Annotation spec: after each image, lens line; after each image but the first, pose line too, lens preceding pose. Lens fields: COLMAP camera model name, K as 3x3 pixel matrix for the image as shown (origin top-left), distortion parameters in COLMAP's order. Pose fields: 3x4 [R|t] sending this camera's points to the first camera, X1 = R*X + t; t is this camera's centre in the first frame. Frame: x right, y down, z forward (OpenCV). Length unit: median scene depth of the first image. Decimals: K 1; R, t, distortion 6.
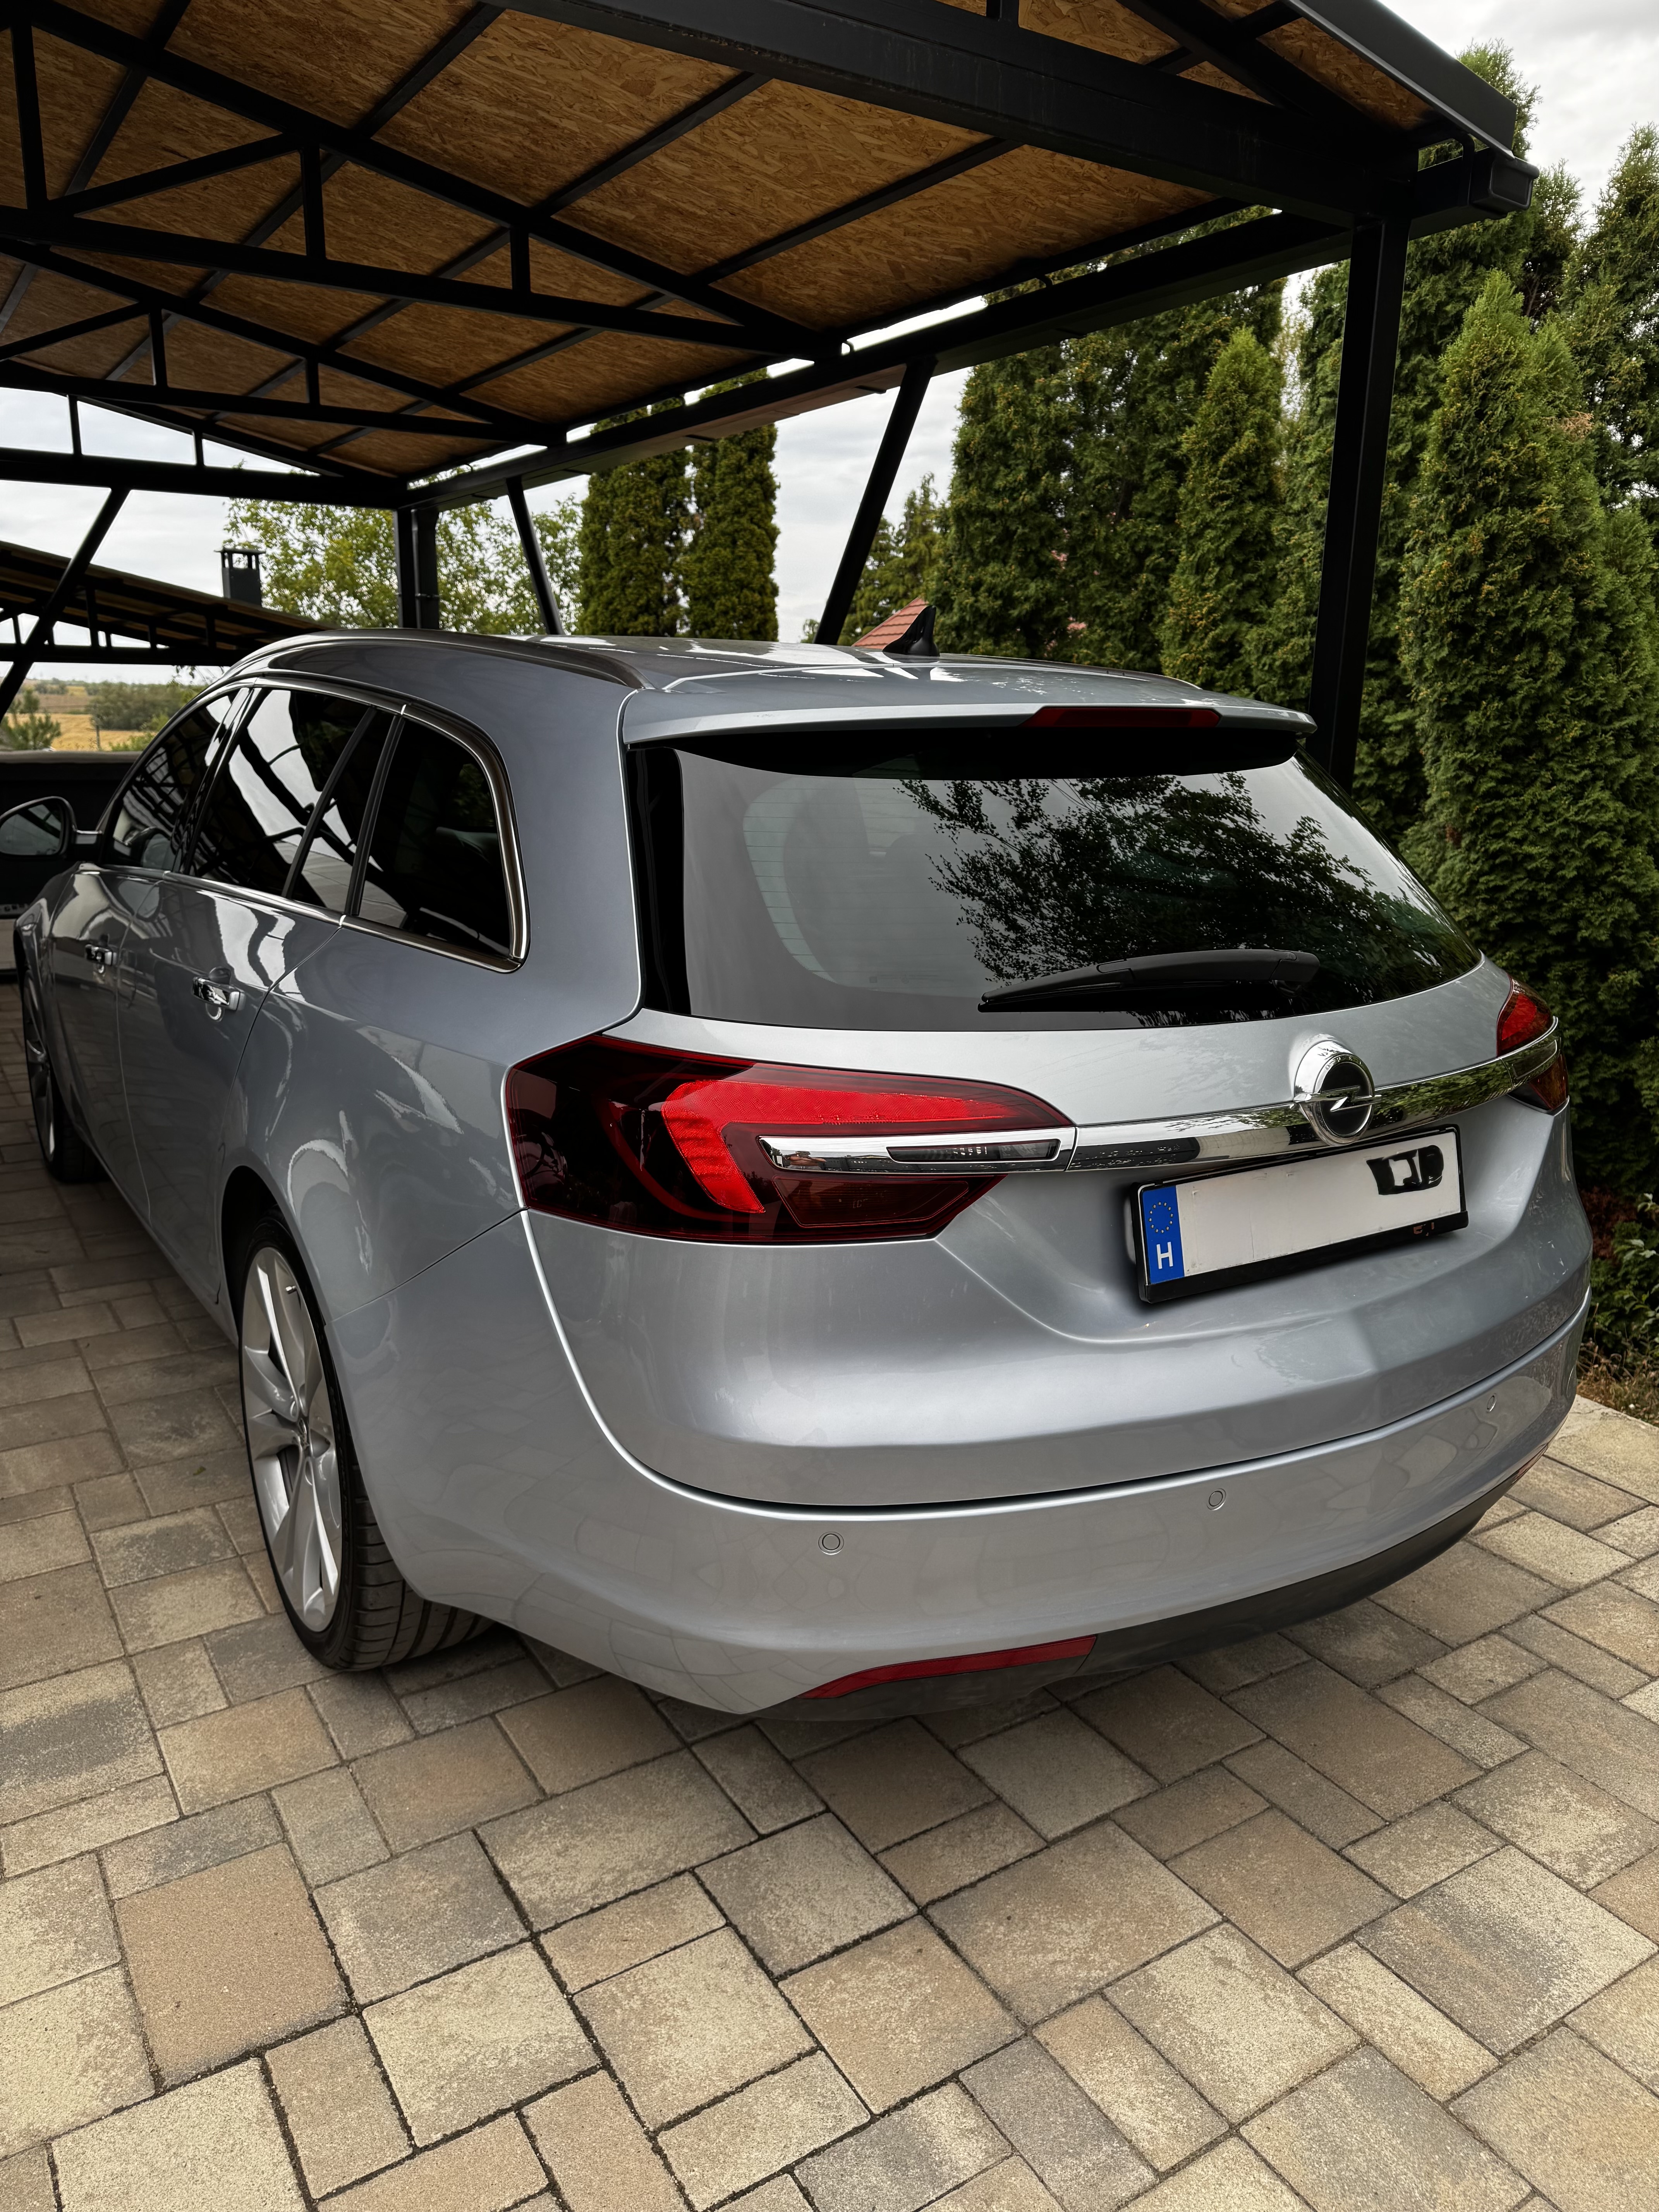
lens RADIAL K [[1553.8, 0, 810.6], [0, 1553.8, 1101.0], [0, 0, 1]] dist [0.094019, -0.170554]
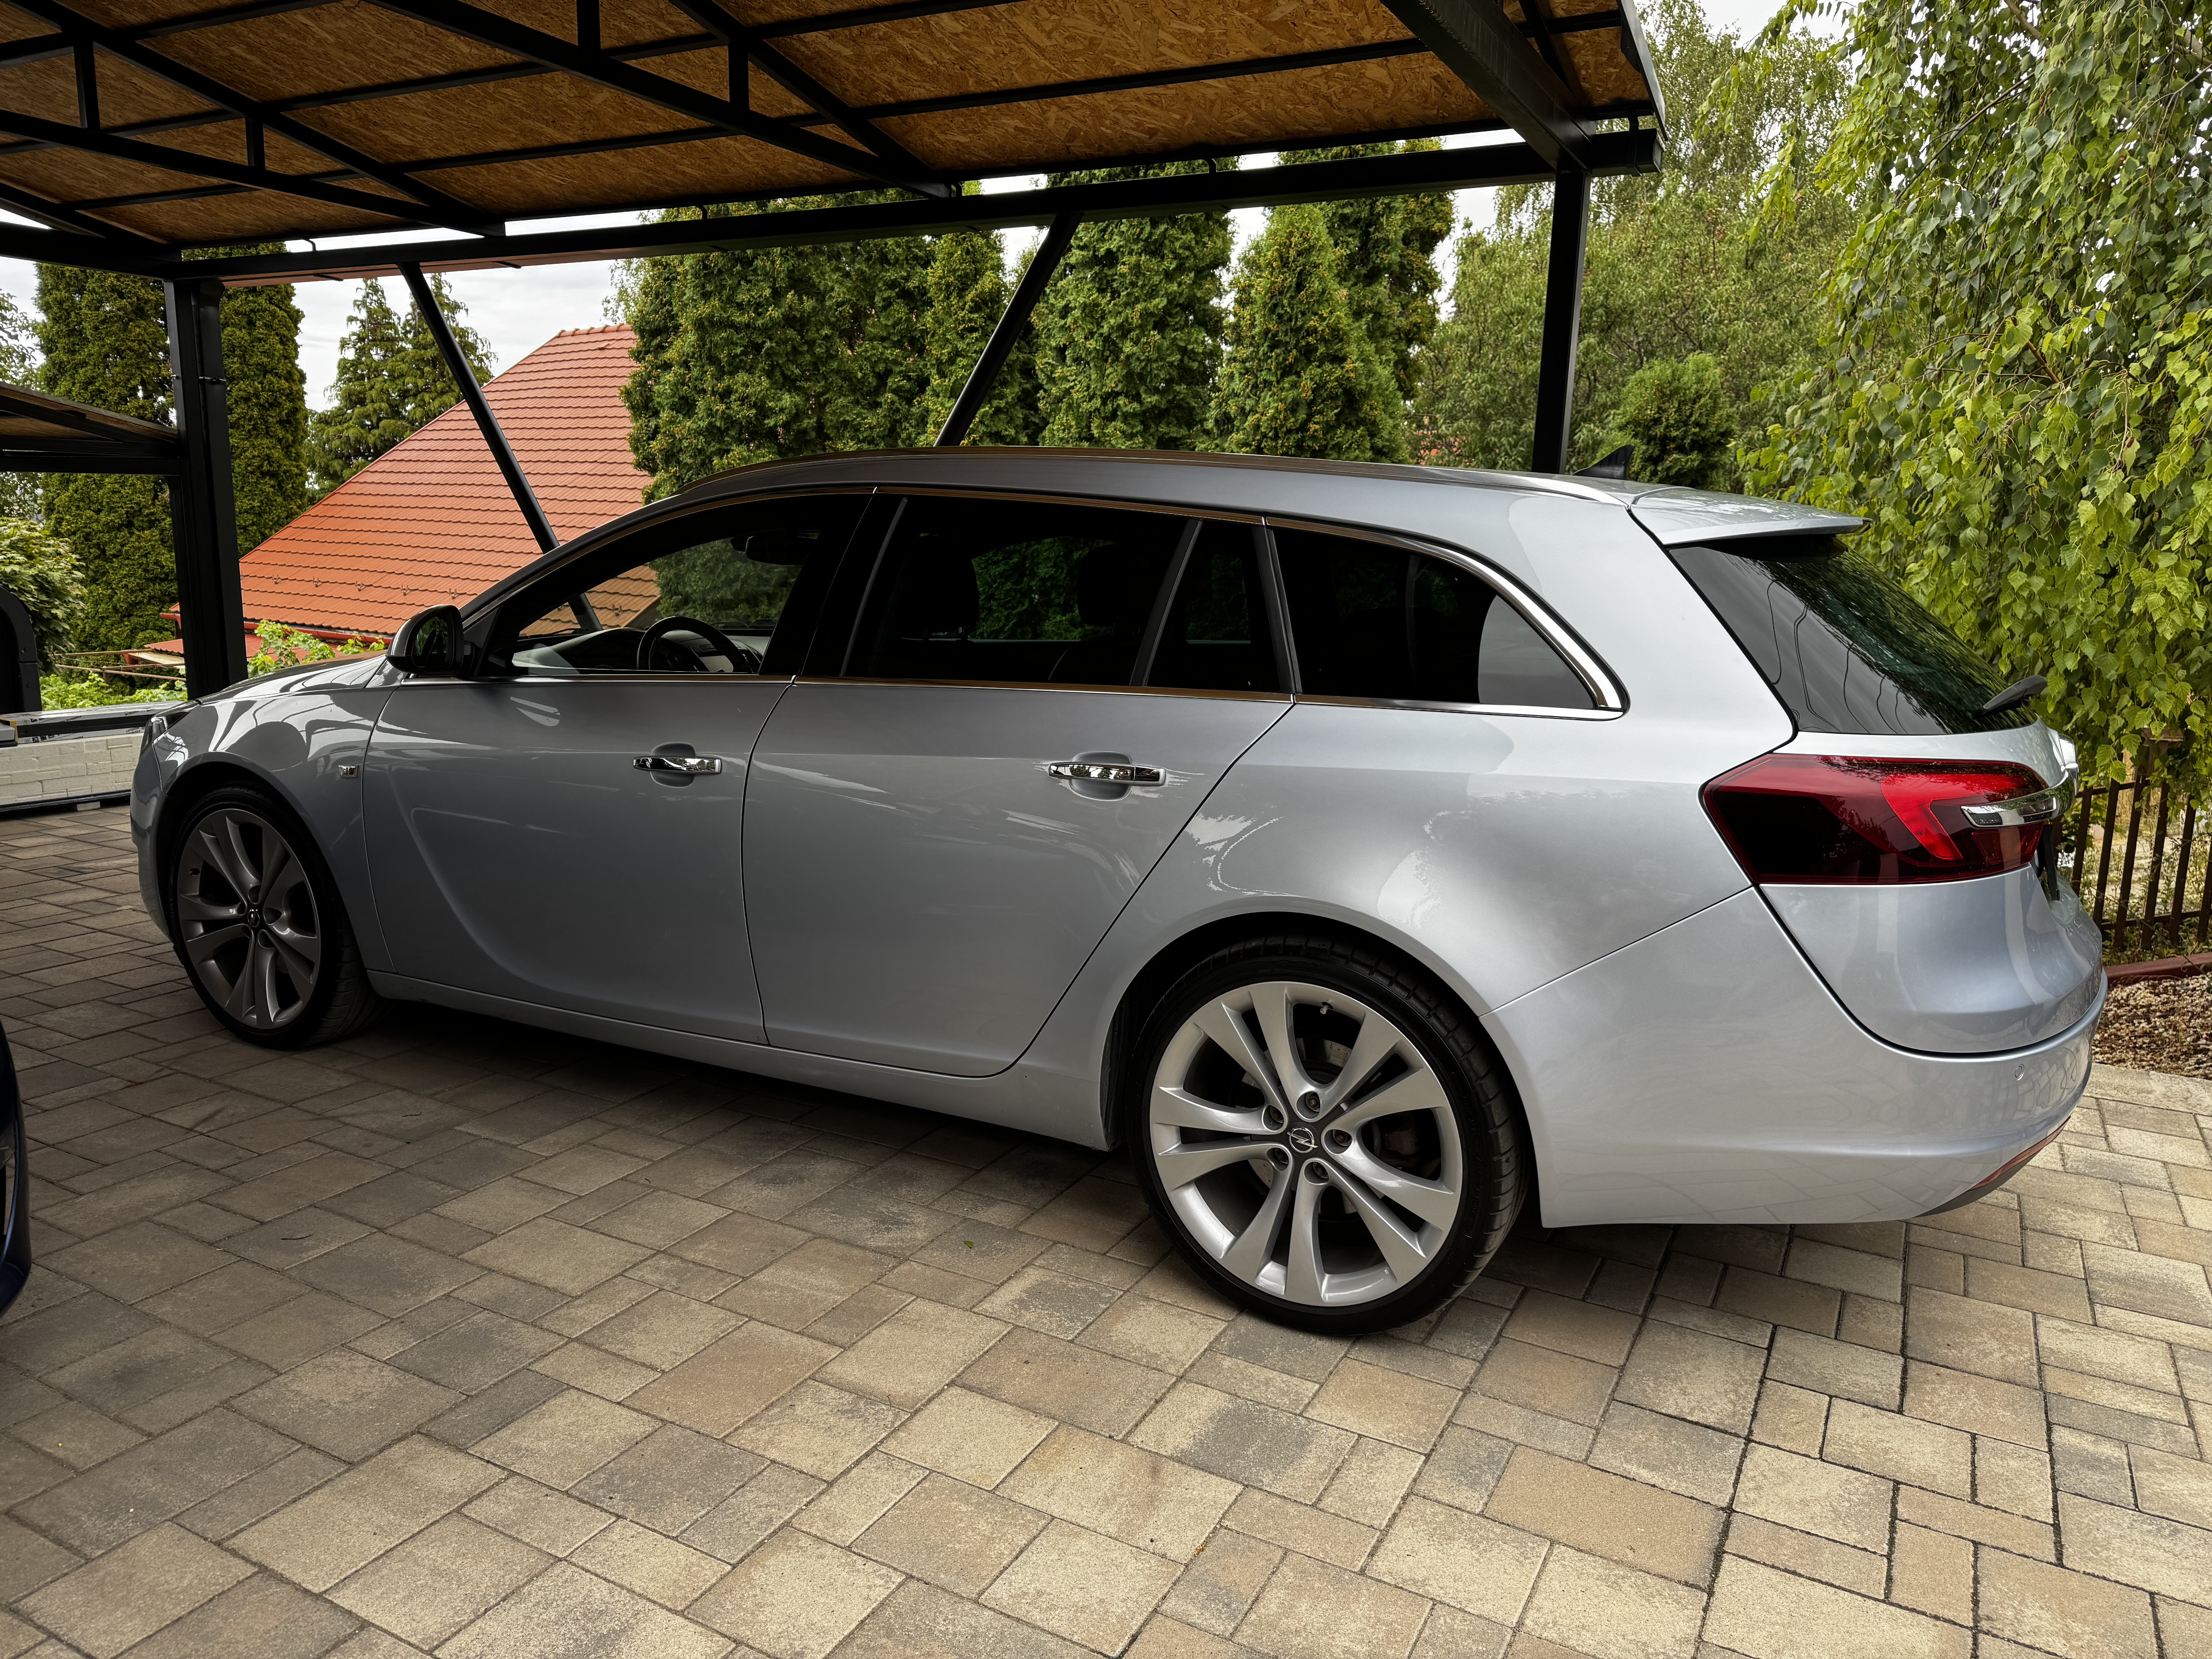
lens RADIAL K [[1552.3, 0, 1116.6], [0, 1552.3, 833.4], [0, 0, 1]] dist [0.091396, -0.129319]
pose [[0.870885, -0.085371, 0.484015, -0.330184], [0.107362, 0.994060, -0.017842, -0.001591], [-0.479617, 0.067503, 0.874878, 0.017629]]
